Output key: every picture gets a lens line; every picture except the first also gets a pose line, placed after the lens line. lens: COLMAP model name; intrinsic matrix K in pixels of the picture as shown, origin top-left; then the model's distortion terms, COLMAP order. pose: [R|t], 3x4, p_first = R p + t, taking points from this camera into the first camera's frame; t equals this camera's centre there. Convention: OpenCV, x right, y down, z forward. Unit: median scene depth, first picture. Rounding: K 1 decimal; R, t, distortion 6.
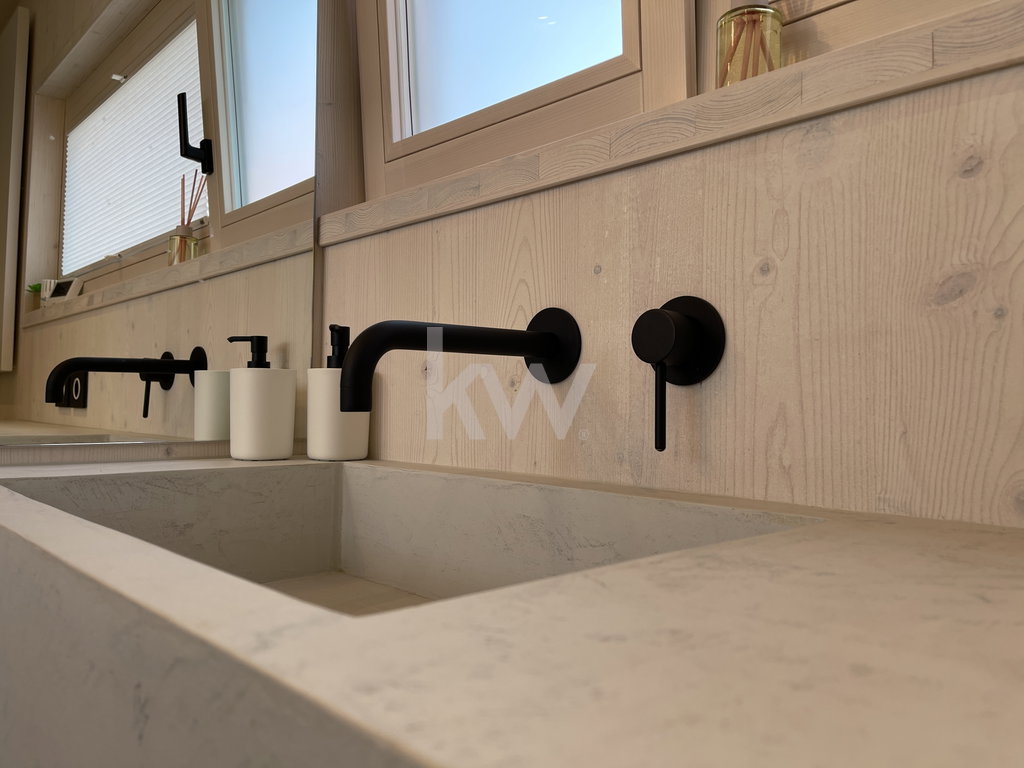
lens RADIAL K [[792.1, 0, 511.5], [0, 792.1, 389.5], [0, 0, 1]] dist [0.074215, -0.084709]
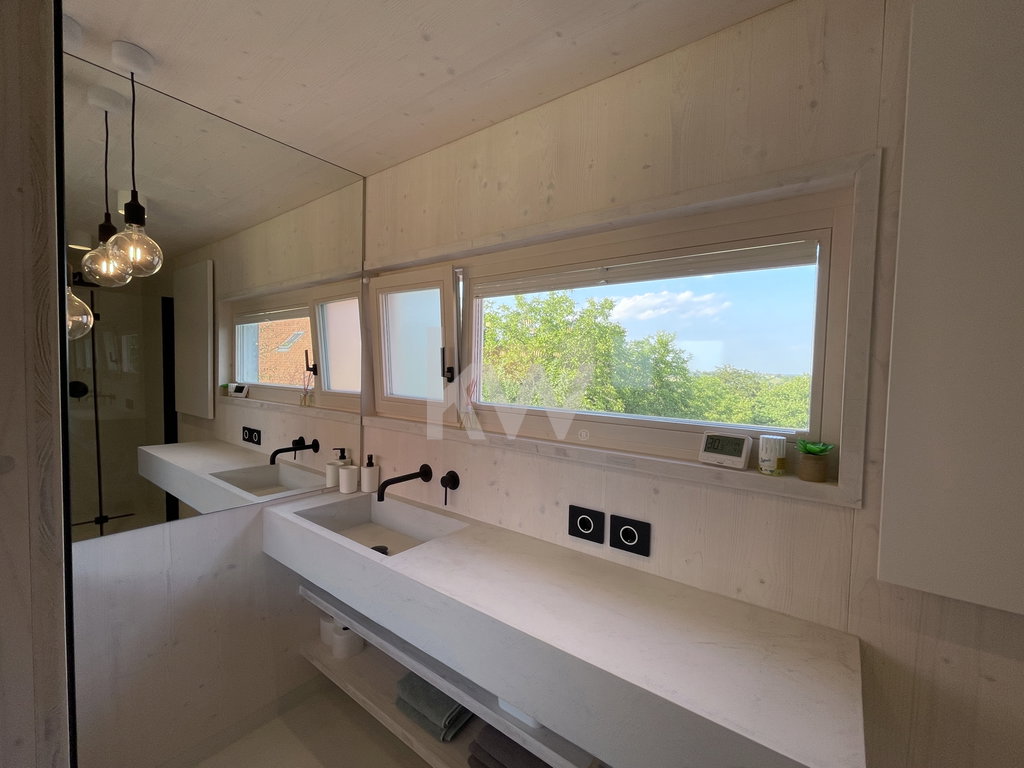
lens RADIAL K [[443.9, 0, 510.7], [0, 443.9, 387.0], [0, 0, 1]] dist [-0.000830, 0.000611]
pose [[0.985690, 0.005060, 0.168492, 0.069396], [-0.015584, 0.998004, 0.061200, -0.475097], [-0.167846, -0.062950, 0.983801, -0.996761]]
